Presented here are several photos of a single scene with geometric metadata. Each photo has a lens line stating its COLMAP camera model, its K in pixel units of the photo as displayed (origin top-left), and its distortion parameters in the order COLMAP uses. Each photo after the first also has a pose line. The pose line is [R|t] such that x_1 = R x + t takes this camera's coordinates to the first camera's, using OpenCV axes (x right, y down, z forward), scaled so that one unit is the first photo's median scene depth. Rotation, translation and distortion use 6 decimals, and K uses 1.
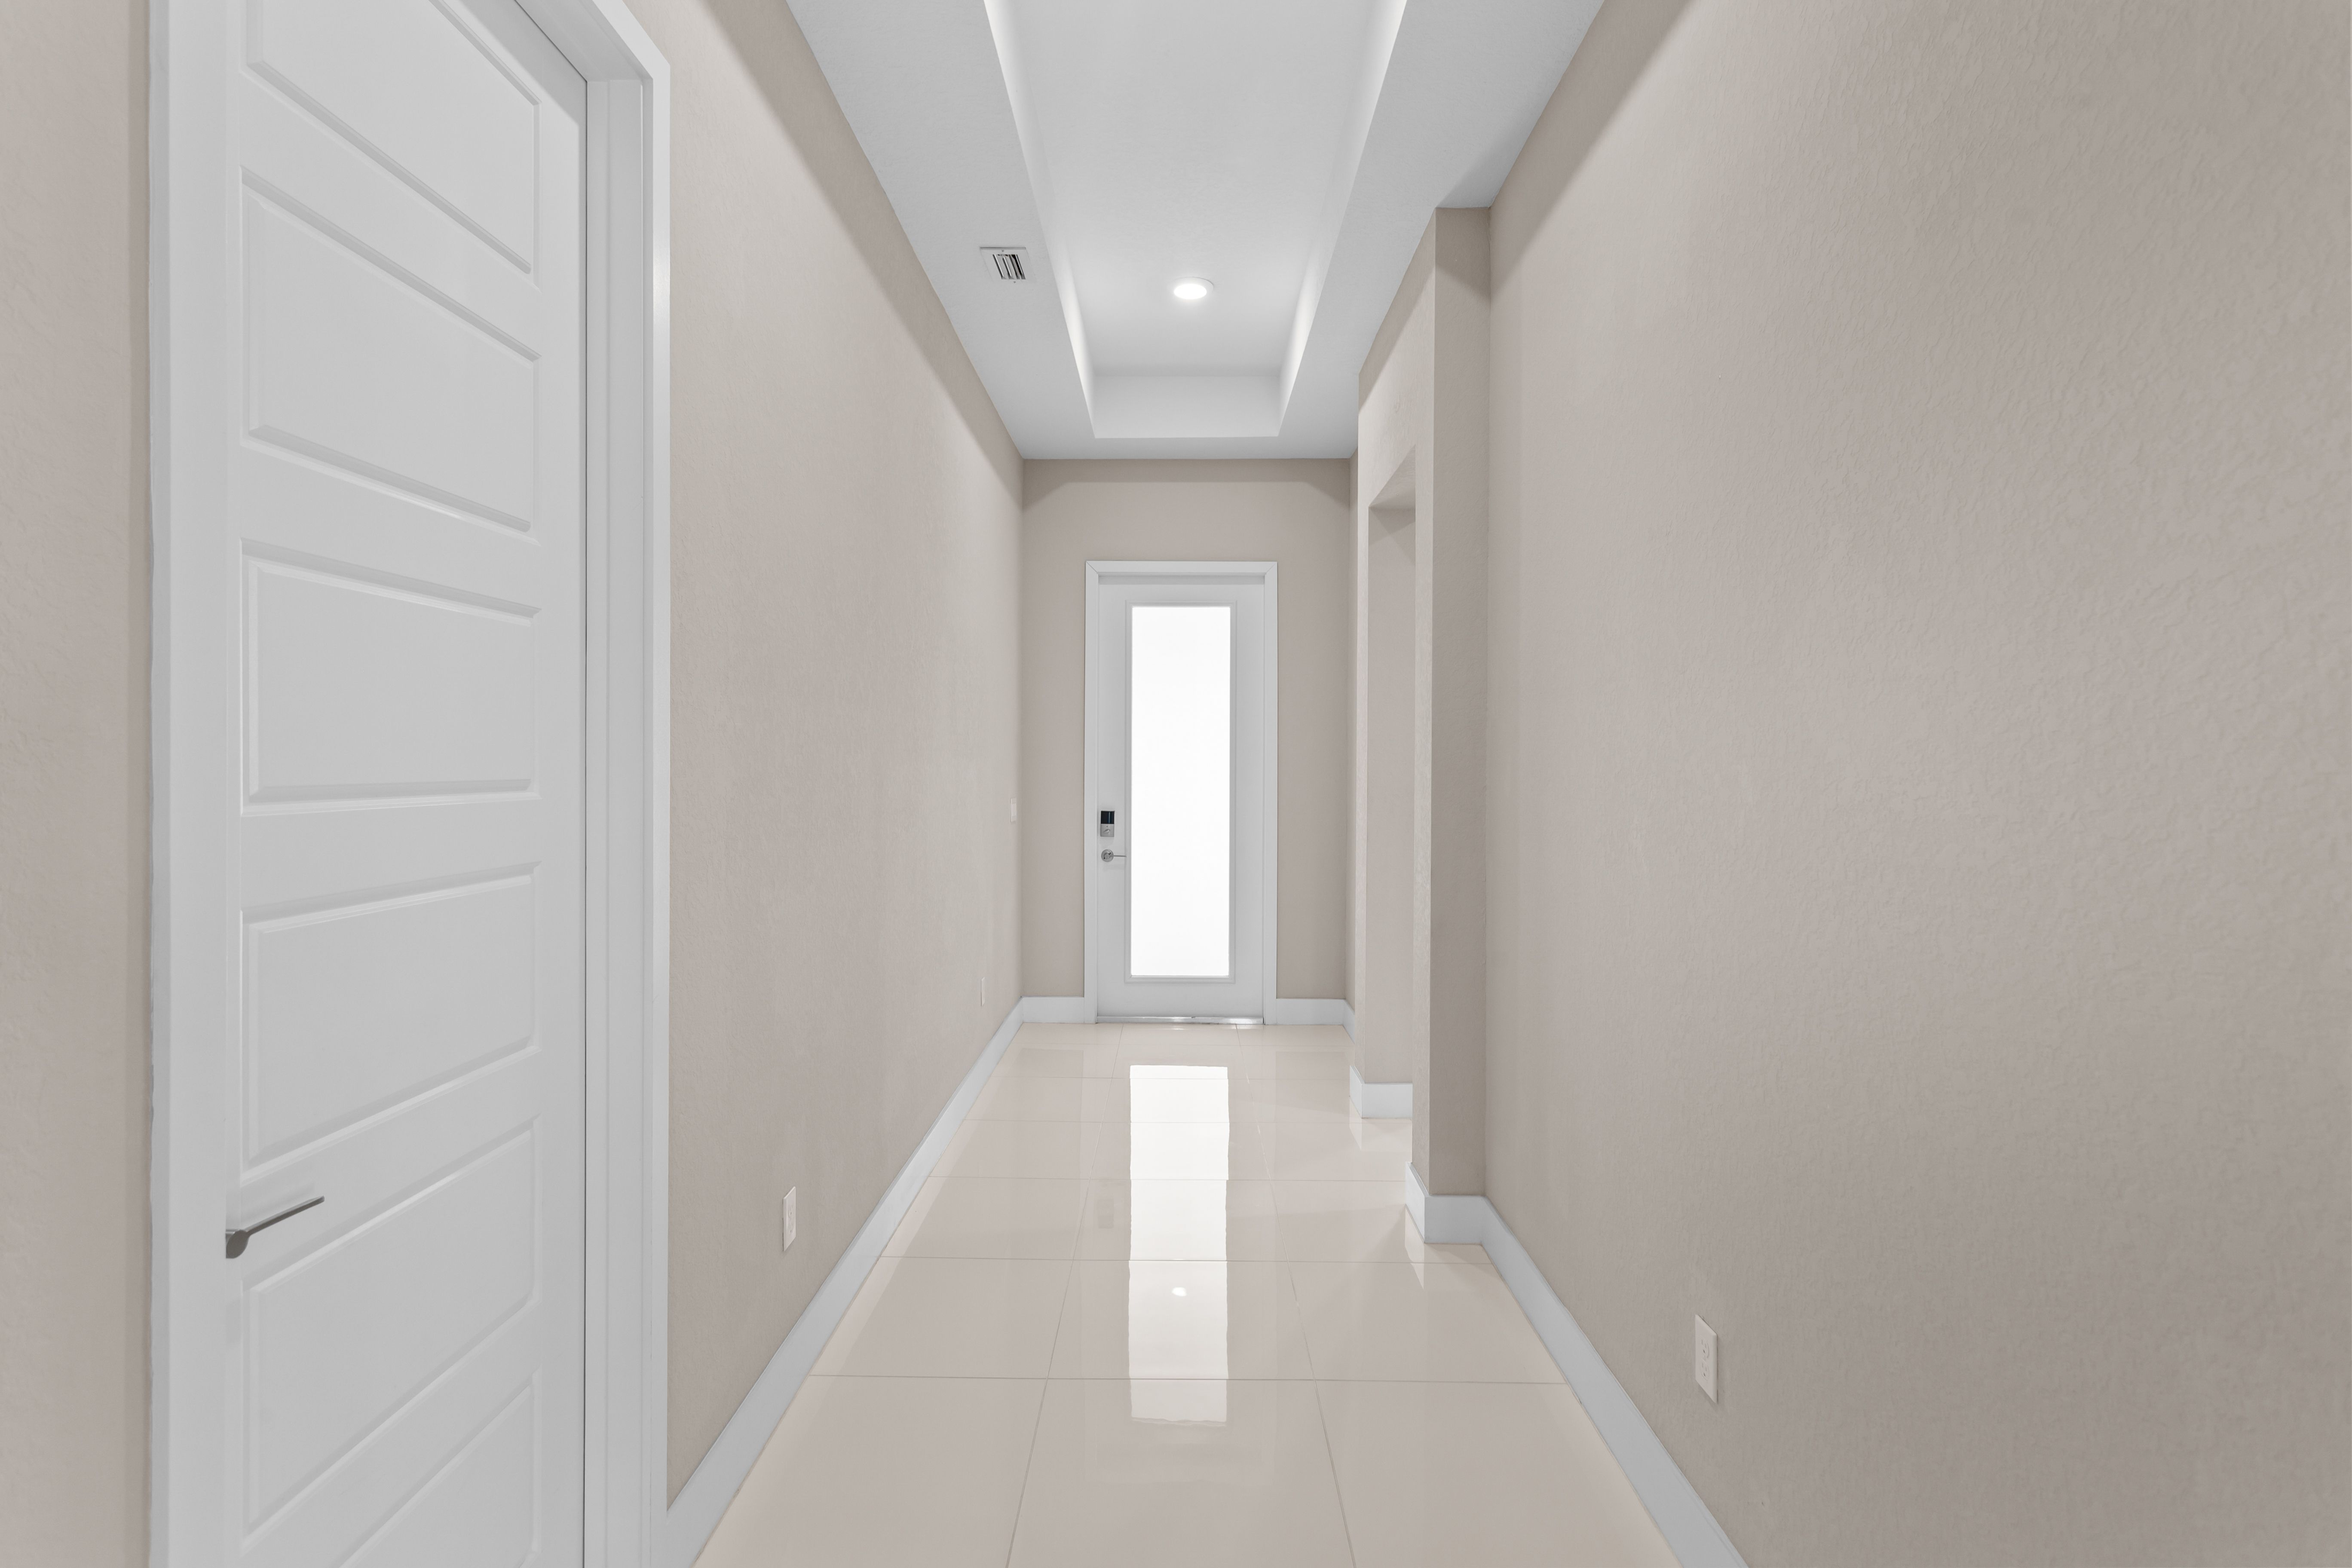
lens RADIAL K [[1145.0, 0, 1158.0], [0, 1145.0, 762.8], [0, 0, 1]] dist [0.005128, 0.000229]
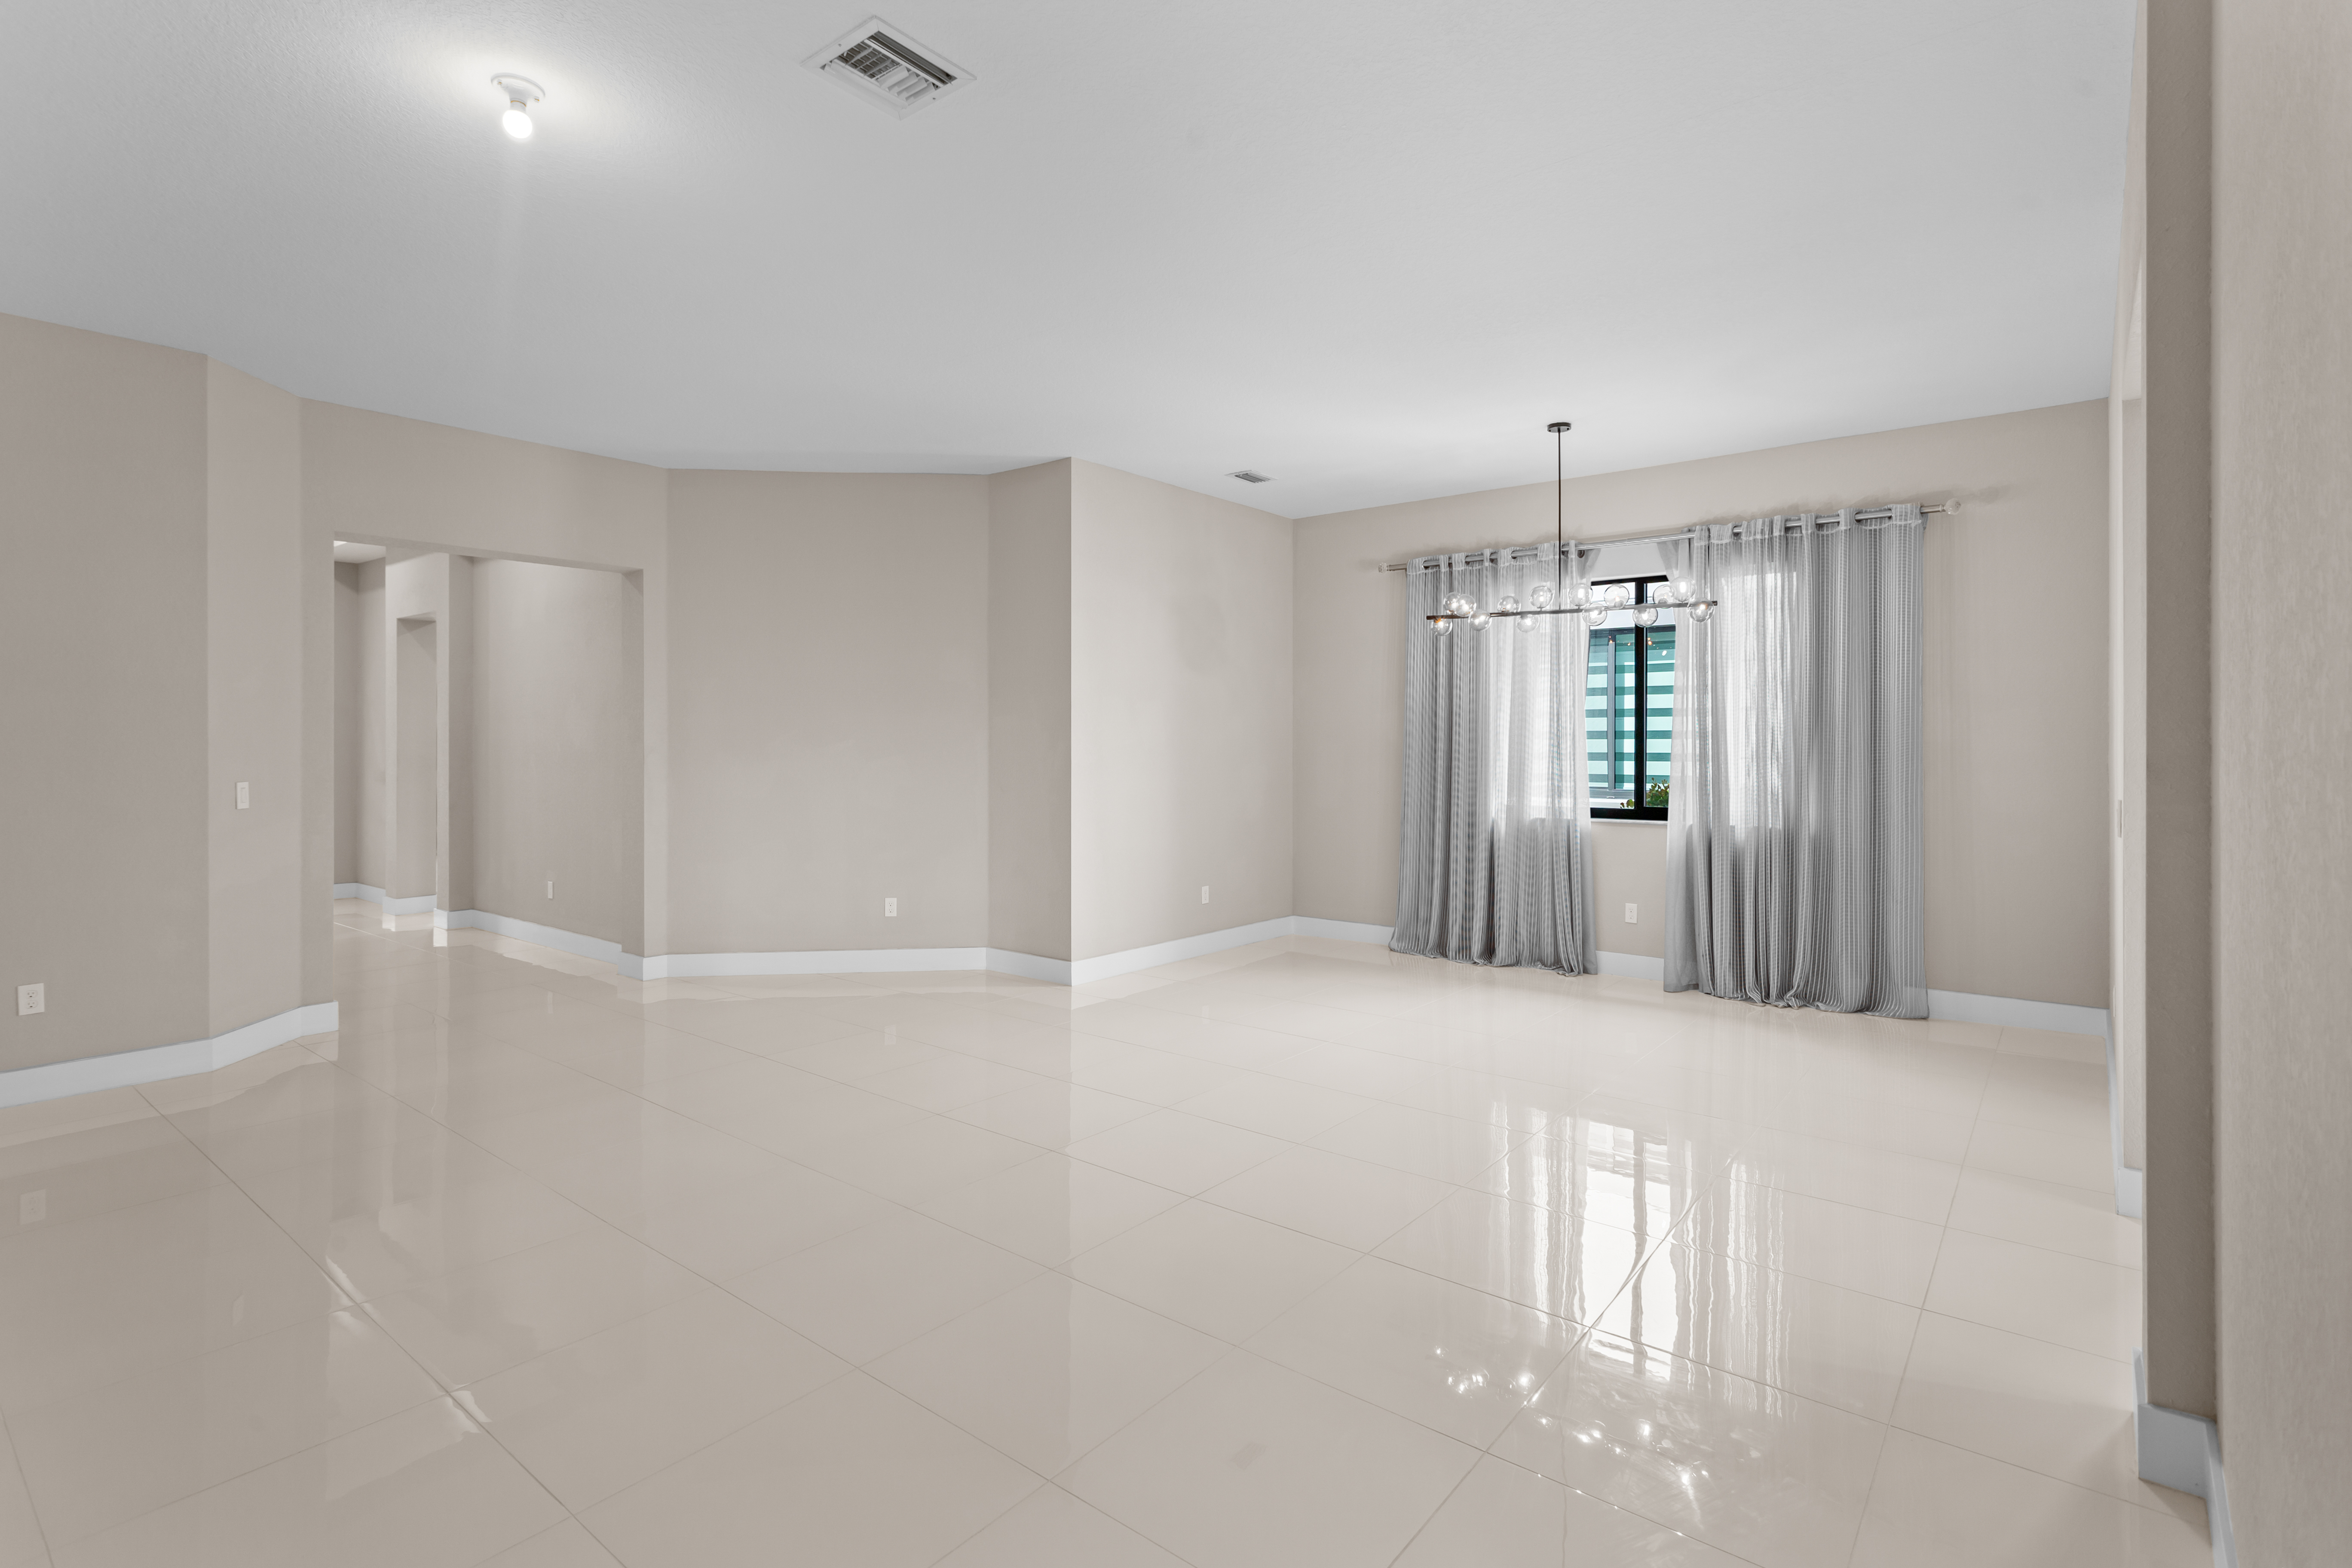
lens RADIAL K [[1145.0, 0, 1158.0], [0, 1145.0, 762.8], [0, 0, 1]] dist [0.005128, 0.000229]
pose [[0.633547, -0.011374, 0.773620, -0.721669], [0.003719, 0.999925, 0.011656, 0.021813], [-0.773695, -0.004508, 0.633542, -1.798968]]
